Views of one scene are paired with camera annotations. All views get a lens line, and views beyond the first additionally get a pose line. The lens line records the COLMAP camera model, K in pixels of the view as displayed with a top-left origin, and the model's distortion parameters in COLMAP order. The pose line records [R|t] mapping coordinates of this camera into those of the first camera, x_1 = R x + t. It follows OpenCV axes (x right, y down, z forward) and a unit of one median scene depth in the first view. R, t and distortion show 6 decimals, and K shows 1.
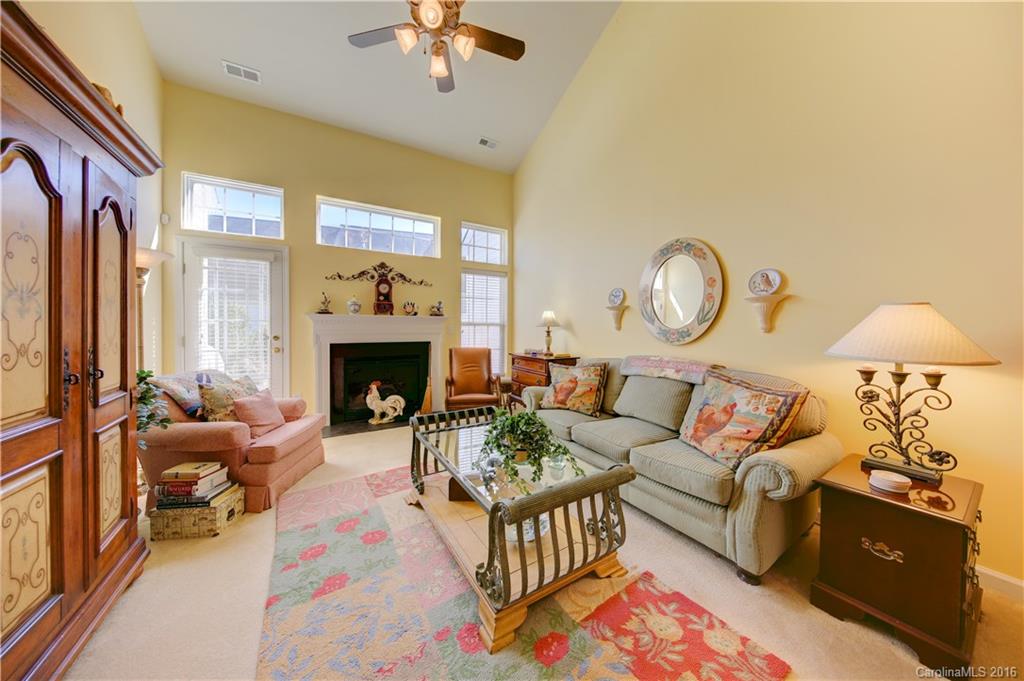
lens RADIAL K [[329.2, 0, 515.3], [0, 329.2, 328.6], [0, 0, 1]] dist [0.004989, -0.000146]
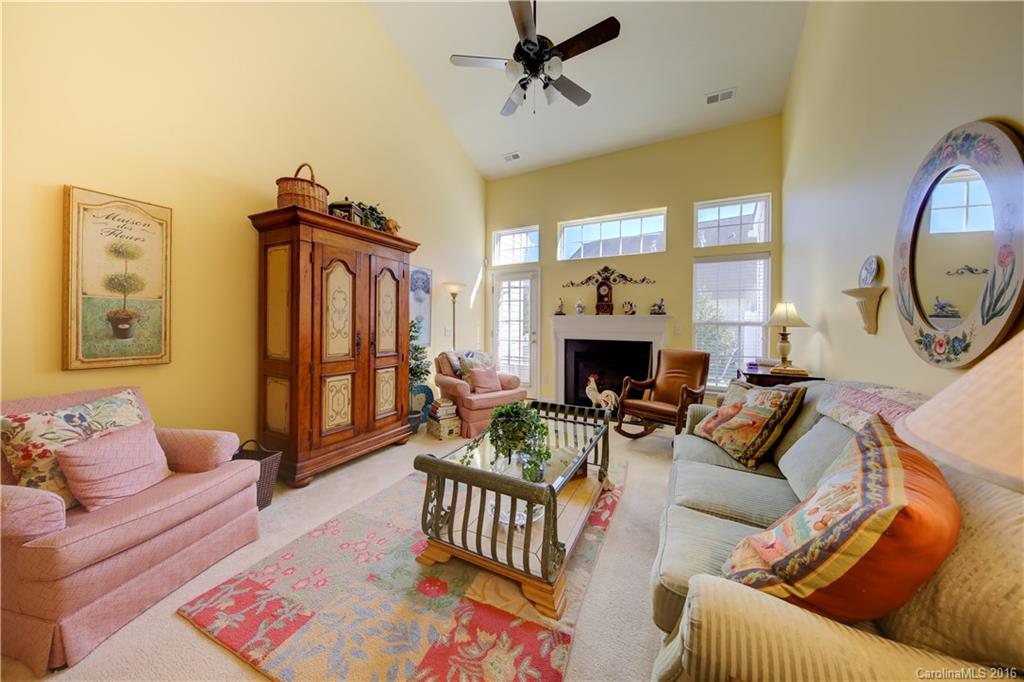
lens RADIAL K [[331.4, 0, 511.0], [0, 331.4, 323.8], [0, 0, 1]] dist [0.008491, -0.000069]
pose [[0.519431, 0.002081, -0.854510, 0.441620], [-0.013771, 0.999888, -0.005936, -0.000968], [0.854401, 0.014851, 0.519401, 0.200420]]
